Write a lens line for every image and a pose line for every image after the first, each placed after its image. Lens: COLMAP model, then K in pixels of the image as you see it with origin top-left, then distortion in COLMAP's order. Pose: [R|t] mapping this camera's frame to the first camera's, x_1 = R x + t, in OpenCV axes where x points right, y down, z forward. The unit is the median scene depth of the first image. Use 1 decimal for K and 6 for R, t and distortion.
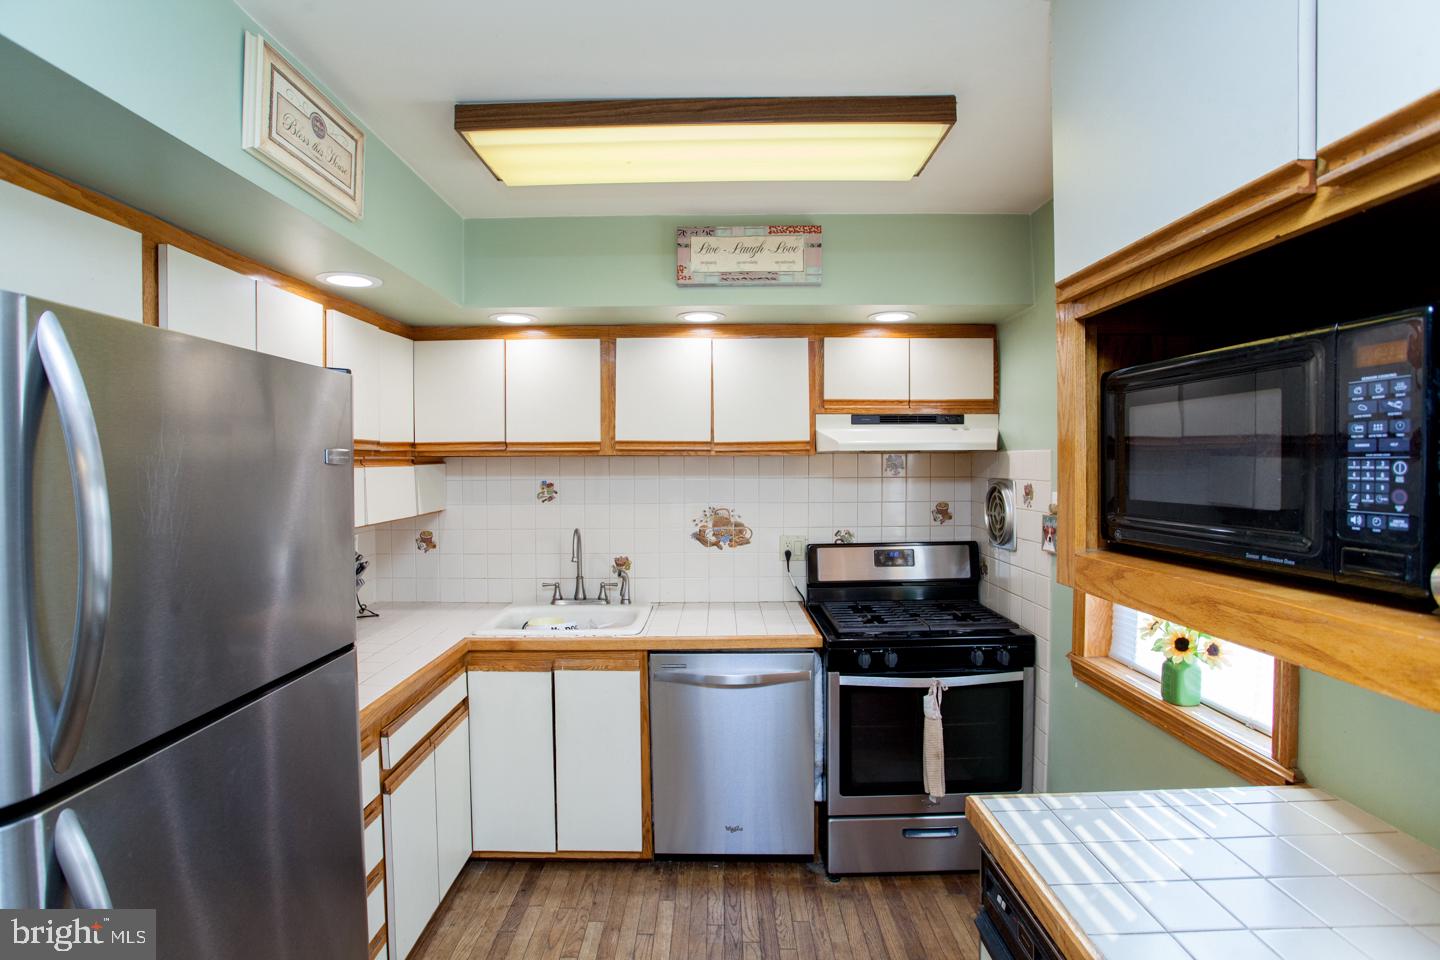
lens RADIAL K [[702.4, 0, 716.1], [0, 702.4, 481.0], [0, 0, 1]] dist [-0.073358, 0.030243]
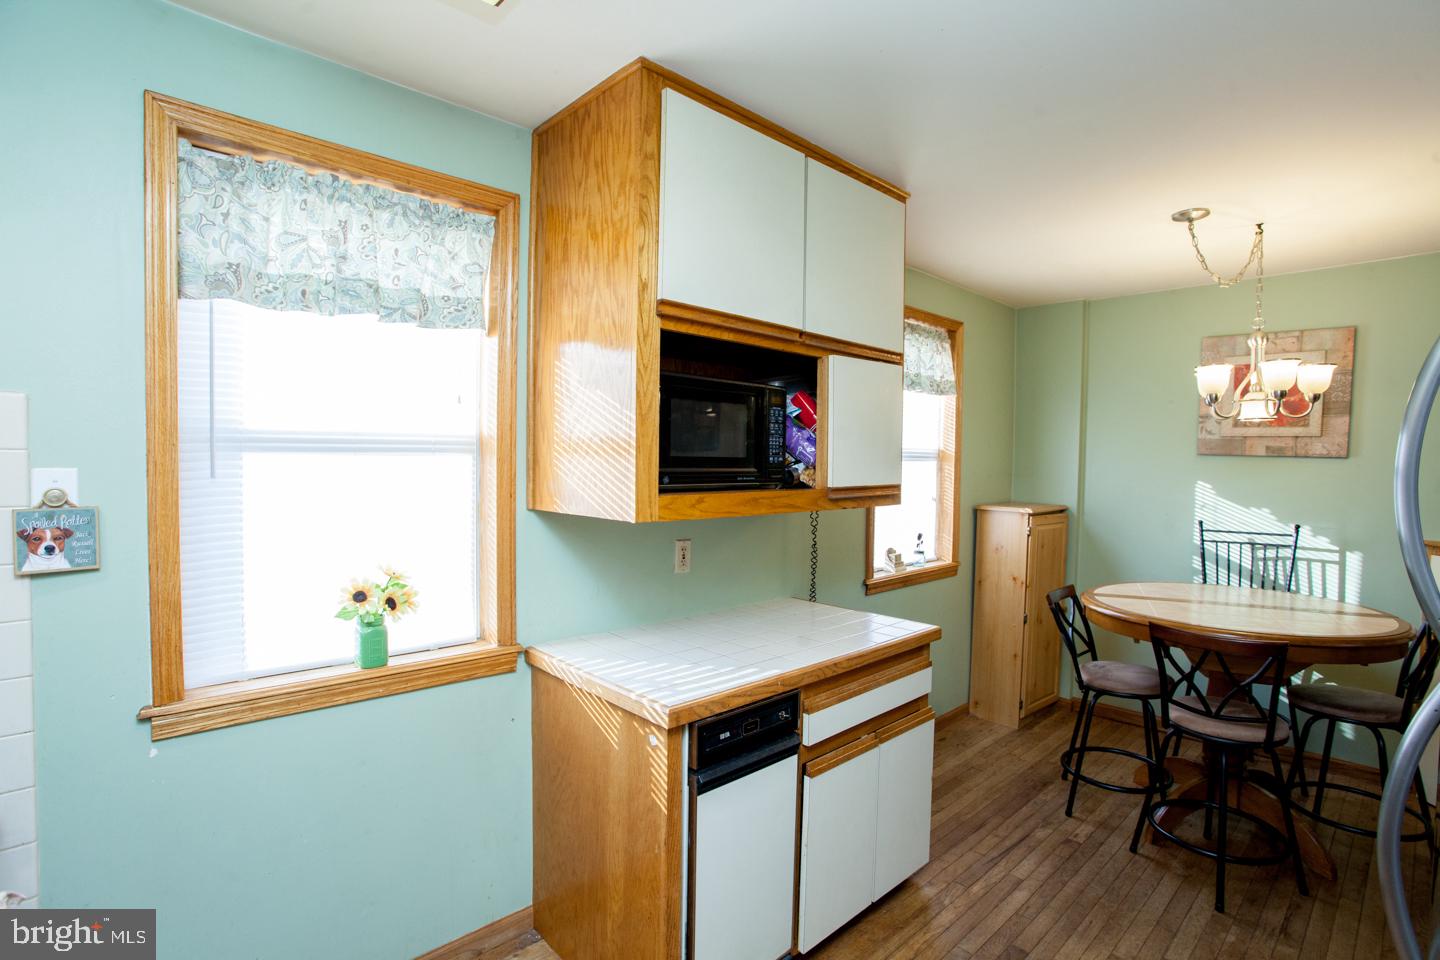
lens RADIAL K [[702.4, 0, 717.0], [0, 702.4, 479.7], [0, 0, 1]] dist [-0.073358, 0.030243]
pose [[-0.679863, -0.027112, 0.732838, -0.657189], [0.006832, 0.999039, 0.043297, 0.010673], [-0.733307, 0.034443, -0.679024, 2.061186]]
